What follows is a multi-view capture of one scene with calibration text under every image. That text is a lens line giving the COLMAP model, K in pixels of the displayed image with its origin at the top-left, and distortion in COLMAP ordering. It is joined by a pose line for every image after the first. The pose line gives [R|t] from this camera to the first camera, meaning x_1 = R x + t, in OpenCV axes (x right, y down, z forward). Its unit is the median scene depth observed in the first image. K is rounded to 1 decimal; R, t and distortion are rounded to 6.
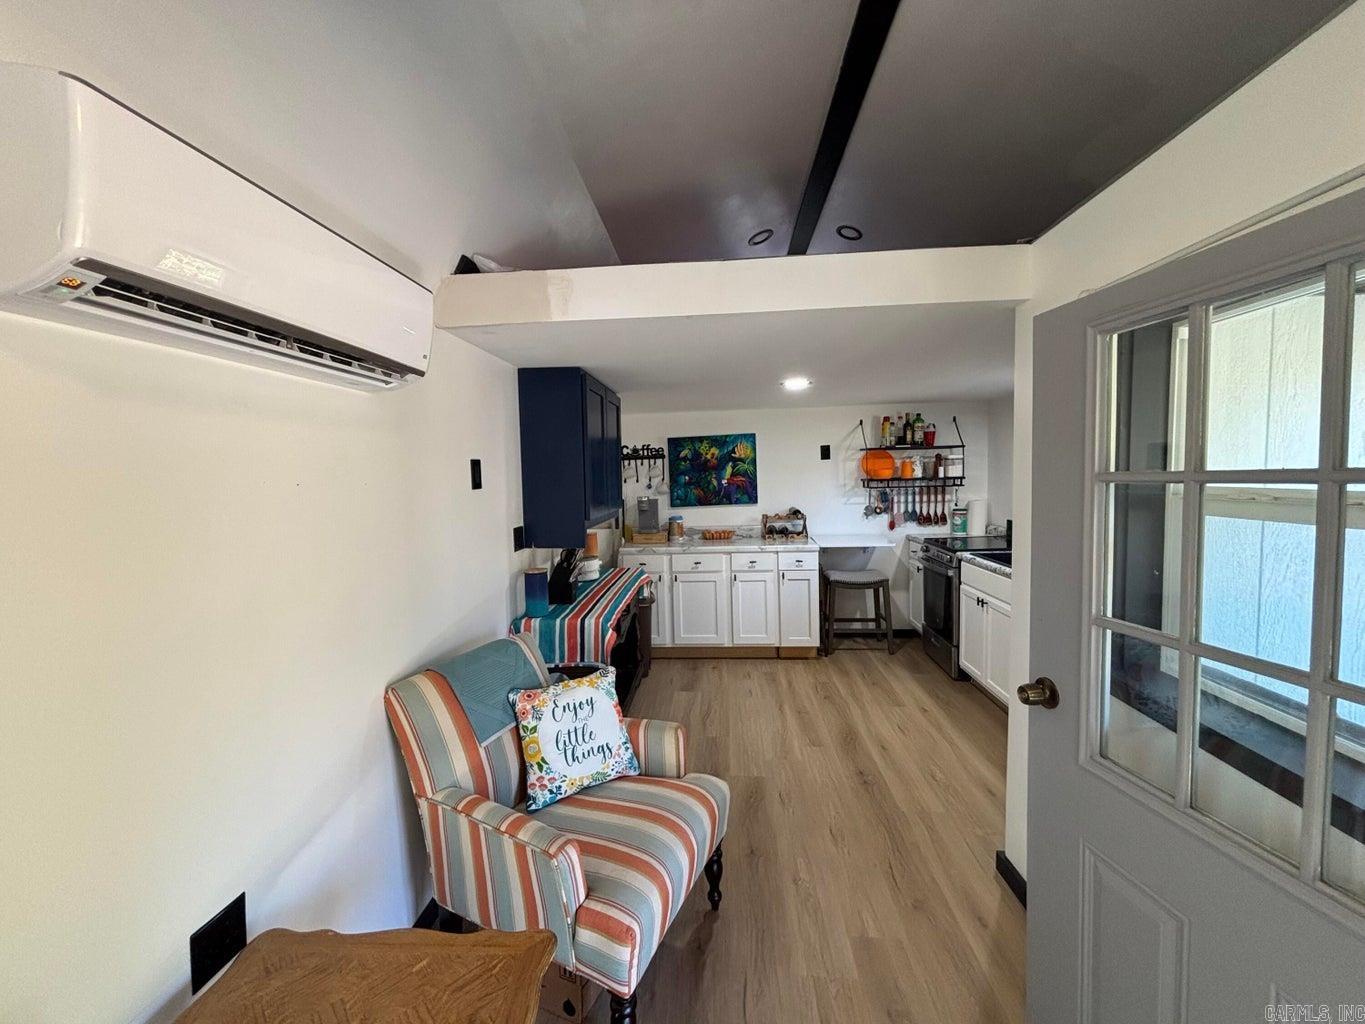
lens RADIAL K [[548.7, 0, 682.5], [0, 548.7, 512.0], [0, 0, 1]] dist [0.000914, 0.000081]
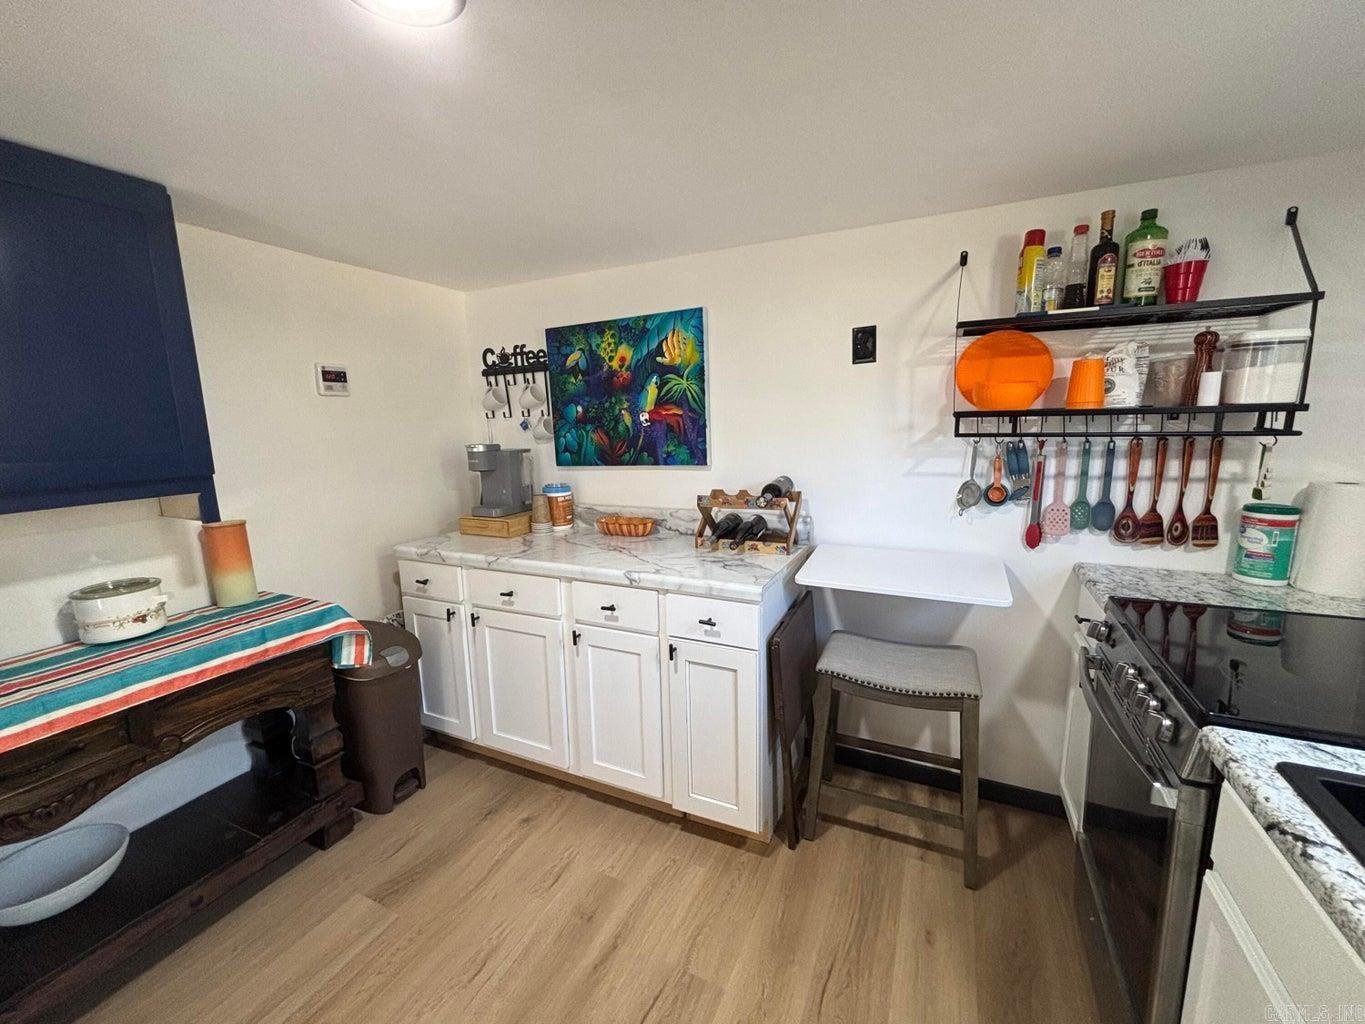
lens RADIAL K [[560.7, 0, 682.5], [0, 560.7, 512.0], [0, 0, 1]] dist [0.001429, 0.000186]
pose [[0.933112, 0.066312, -0.353419, 0.297859], [-0.028175, 0.993310, 0.111985, -0.029308], [0.358481, -0.094537, 0.928738, 0.566472]]
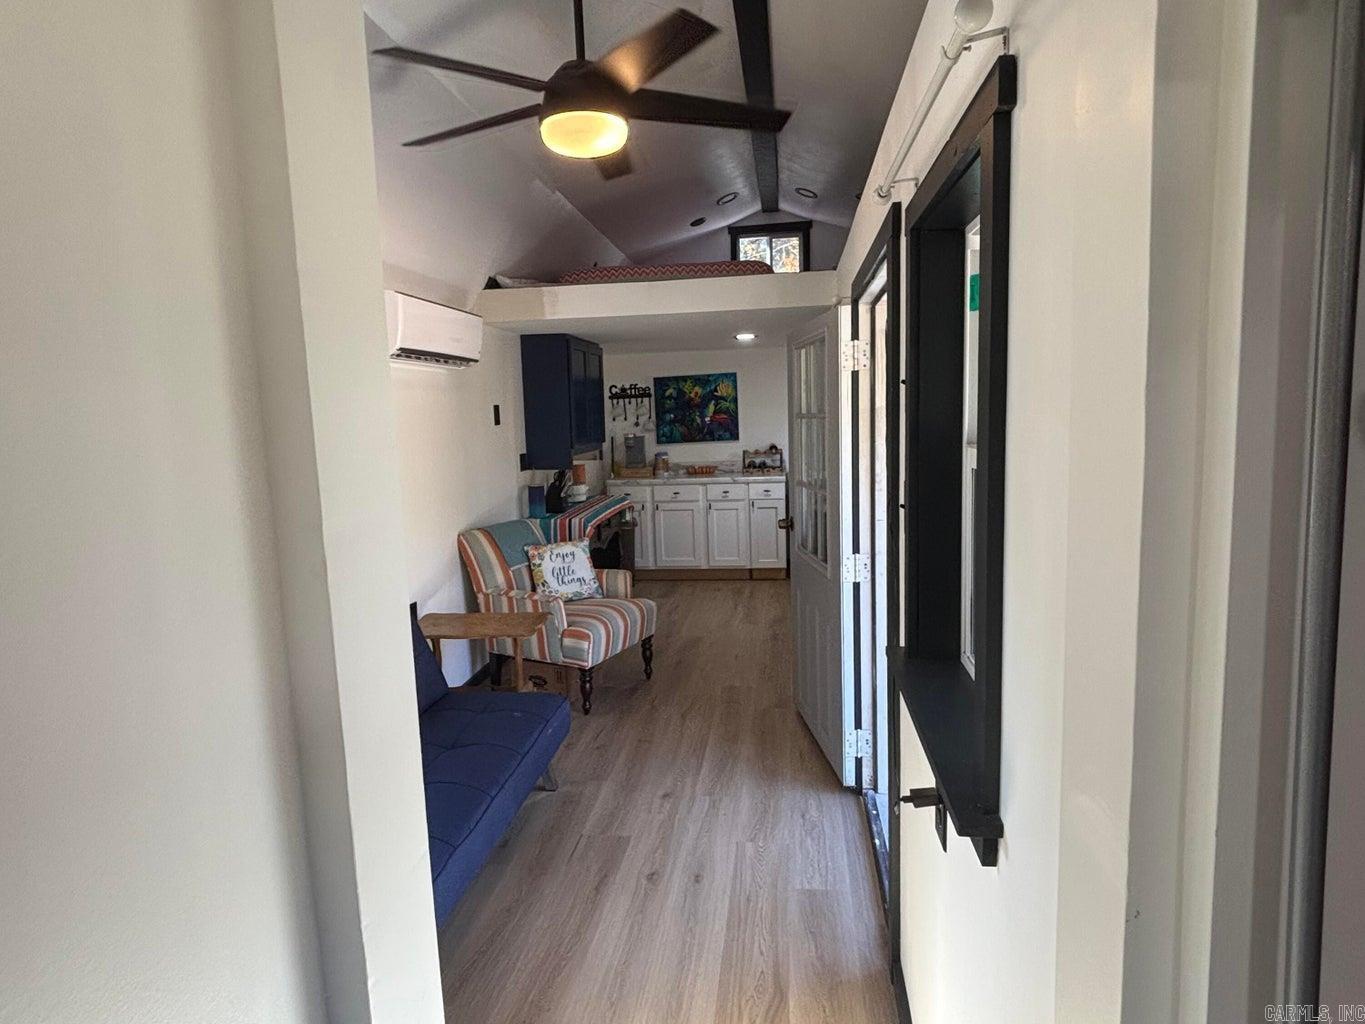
lens RADIAL K [[792.1, 0, 682.5], [0, 792.1, 512.0], [0, 0, 1]] dist [0.079663, 0.000043]
pose [[0.998211, -0.000168, -0.059792, 0.124048], [0.003795, 0.998158, 0.060546, 0.031355], [0.059671, -0.060664, 0.996373, -0.549592]]
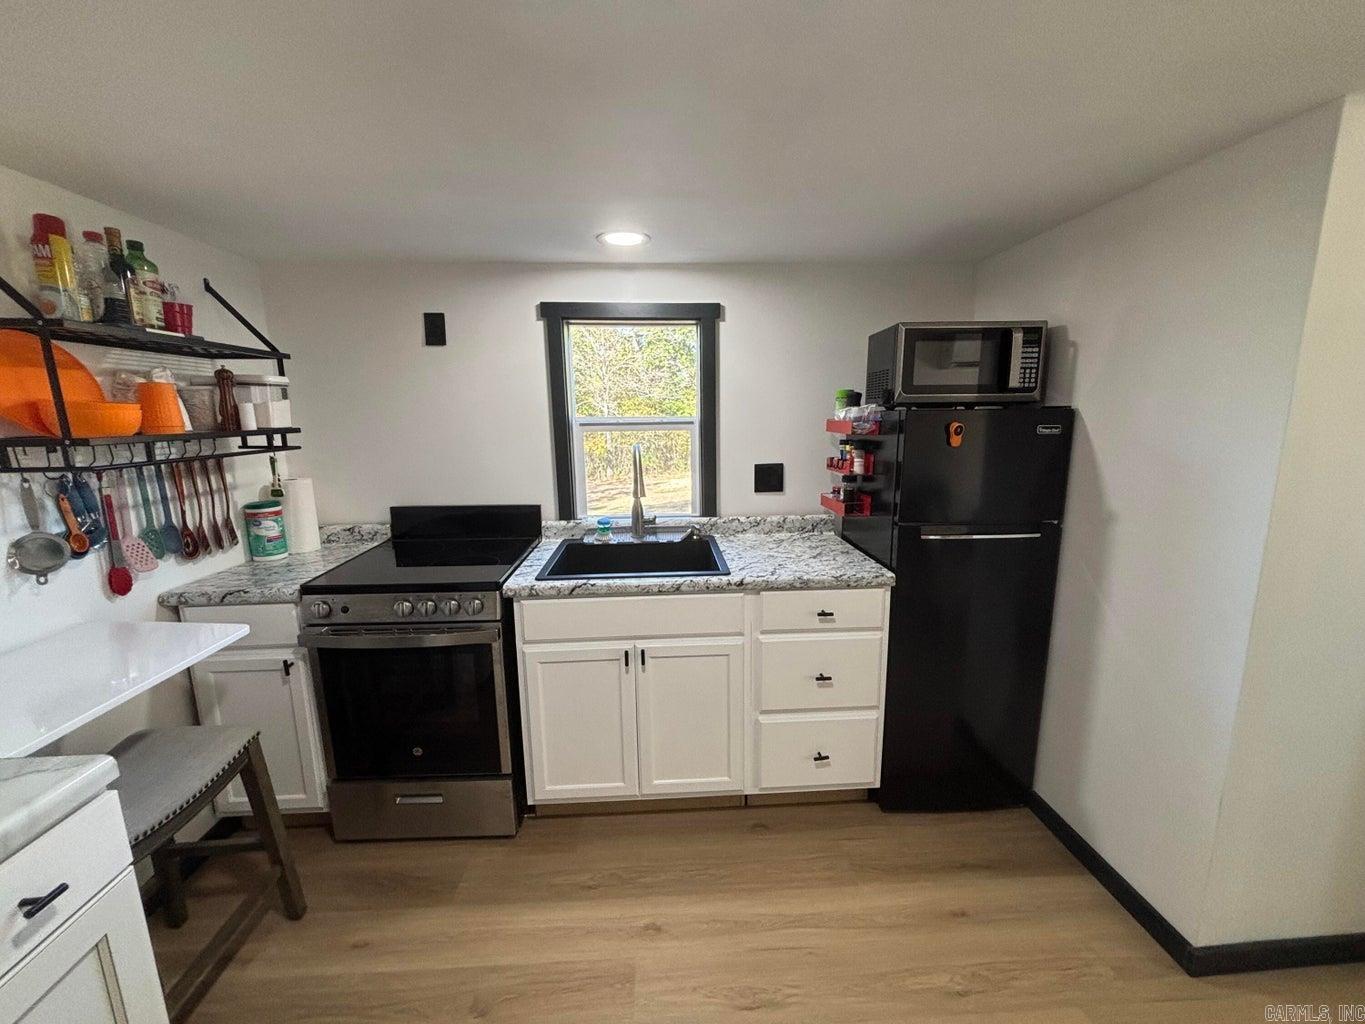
lens RADIAL K [[548.7, 0, 682.5], [0, 548.7, 512.0], [0, 0, 1]] dist [0.000914, 0.000081]
pose [[-0.127602, -0.150731, 0.980305, 0.027347], [0.084653, 0.983123, 0.162183, -0.041057], [-0.988206, 0.103680, -0.112689, 0.717098]]
